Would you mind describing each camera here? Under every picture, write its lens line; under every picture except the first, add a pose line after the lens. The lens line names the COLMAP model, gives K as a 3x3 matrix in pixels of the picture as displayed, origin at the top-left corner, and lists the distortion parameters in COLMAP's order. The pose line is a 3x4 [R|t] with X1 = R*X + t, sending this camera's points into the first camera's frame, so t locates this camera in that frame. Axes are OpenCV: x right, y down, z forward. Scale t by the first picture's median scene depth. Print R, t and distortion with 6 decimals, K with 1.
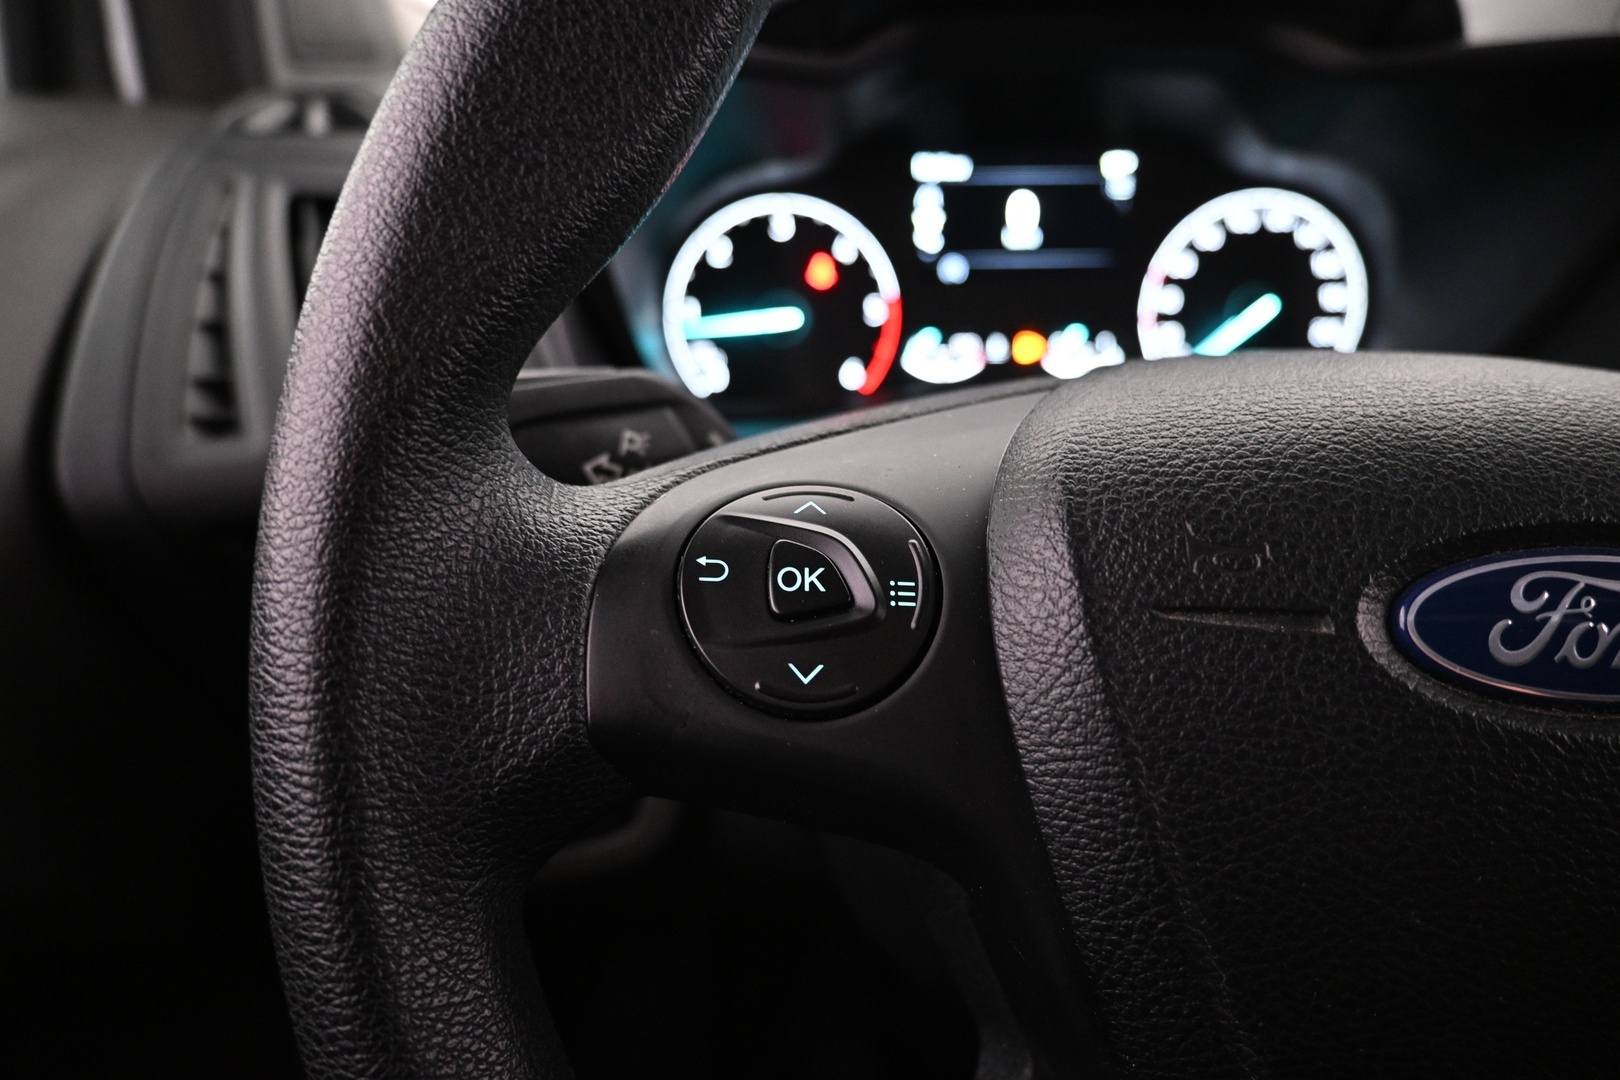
lens RADIAL K [[1094.8, 0, 808.5], [0, 1094.8, 538.0], [0, 0, 1]] dist [-0.001113, 0.005210]
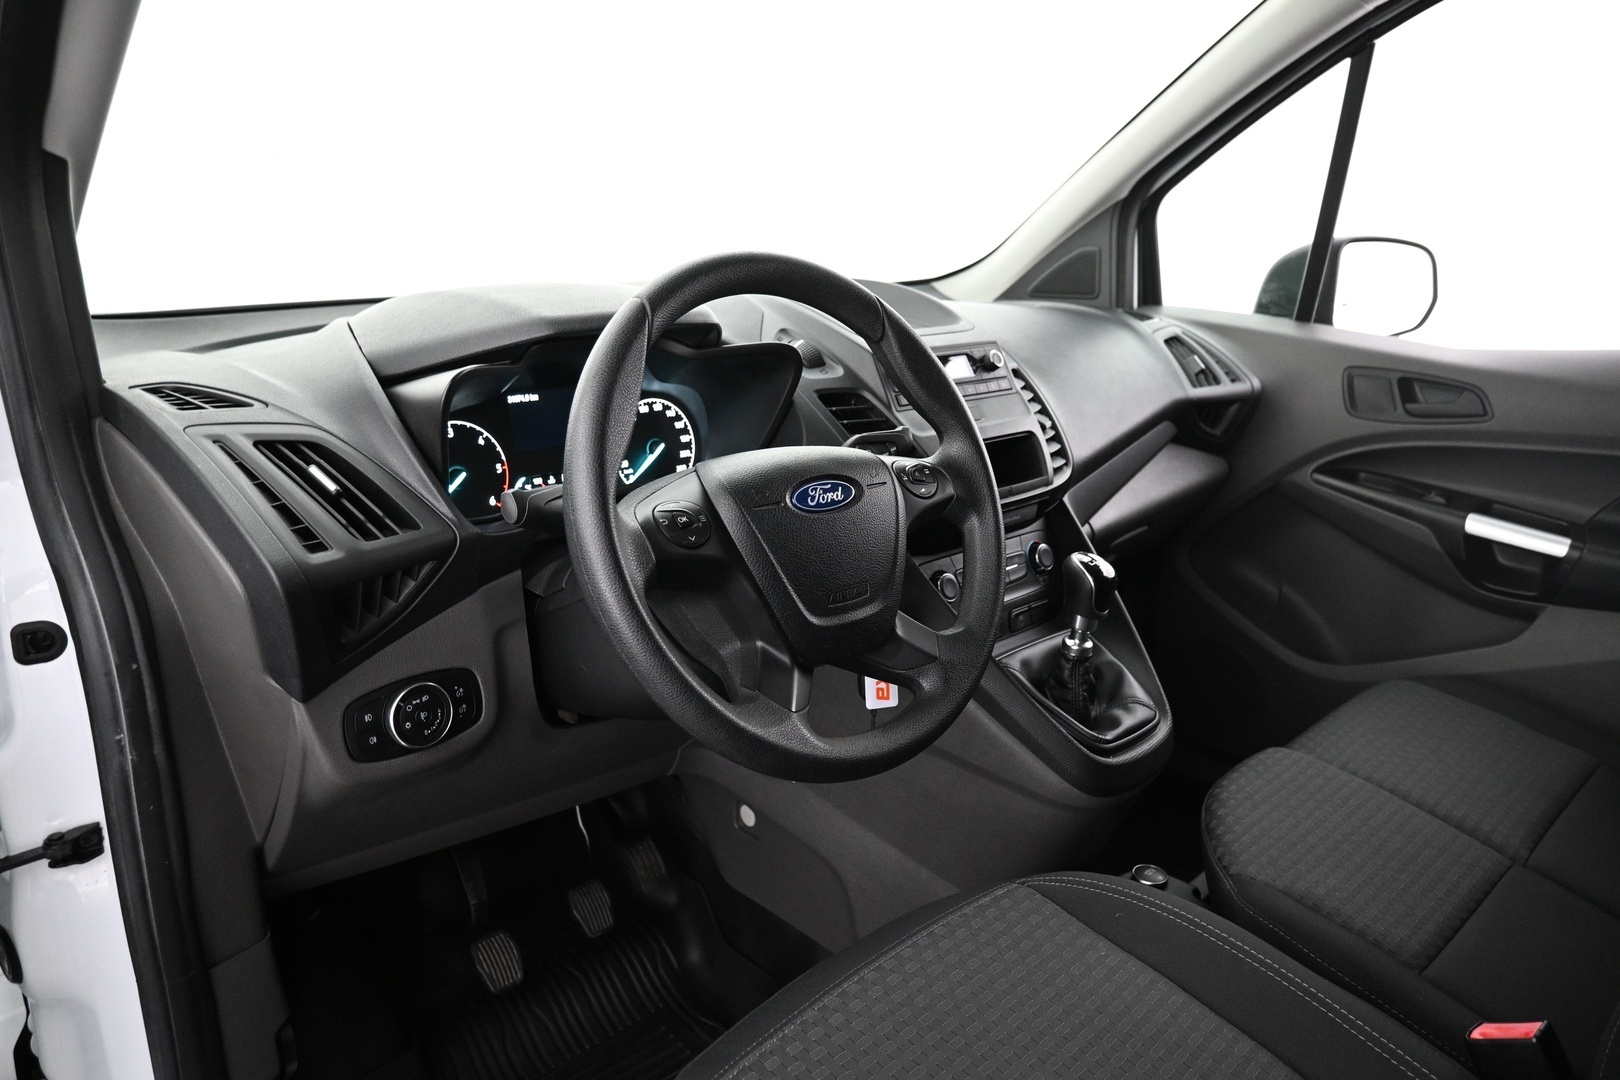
lens RADIAL K [[1094.8, 0, 811.2], [0, 1094.8, 546.3], [0, 0, 1]] dist [-0.001113, 0.005210]
pose [[0.757636, -0.164221, 0.631679, -0.828734], [0.246293, 0.968210, -0.043692, 0.169576], [-0.604423, 0.188681, 0.773997, -0.916429]]
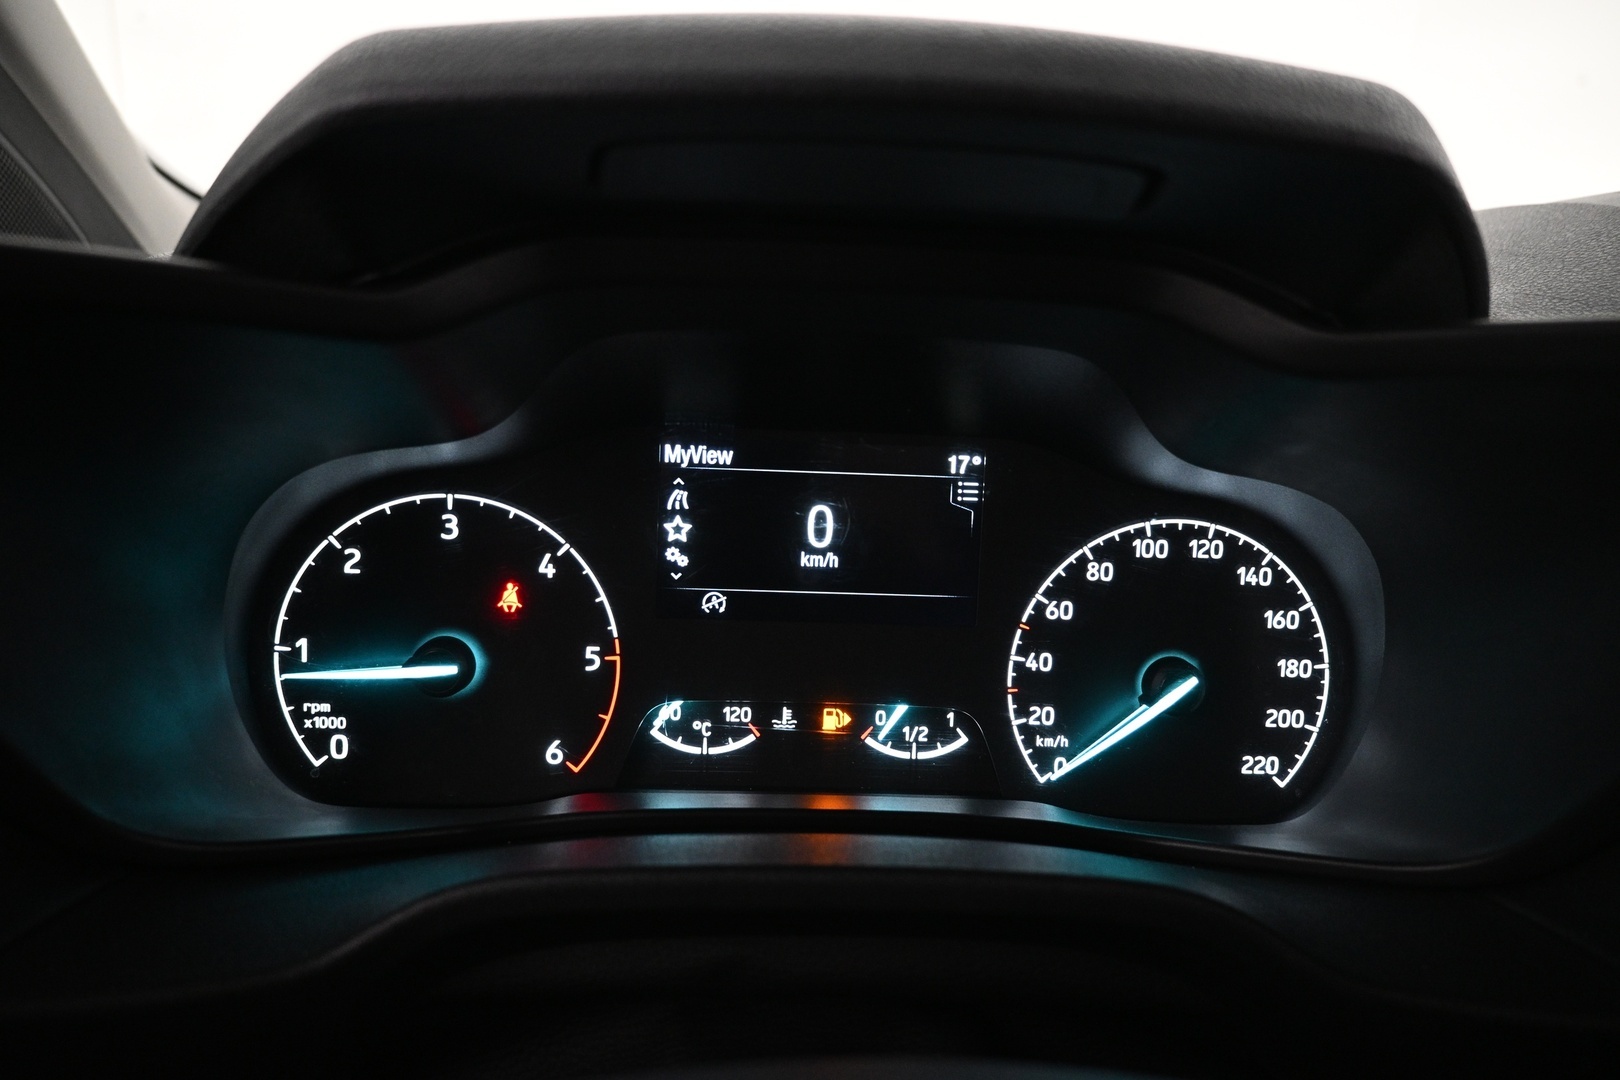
lens RADIAL K [[1094.8, 0, 804.9], [0, 1094.8, 540.0], [0, 0, 1]] dist [-0.001113, 0.005210]
pose [[0.998734, 0.049411, 0.009397, 0.179662], [-0.046792, 0.981296, -0.186731, -0.163165], [-0.018448, 0.186055, 0.982366, 0.352272]]
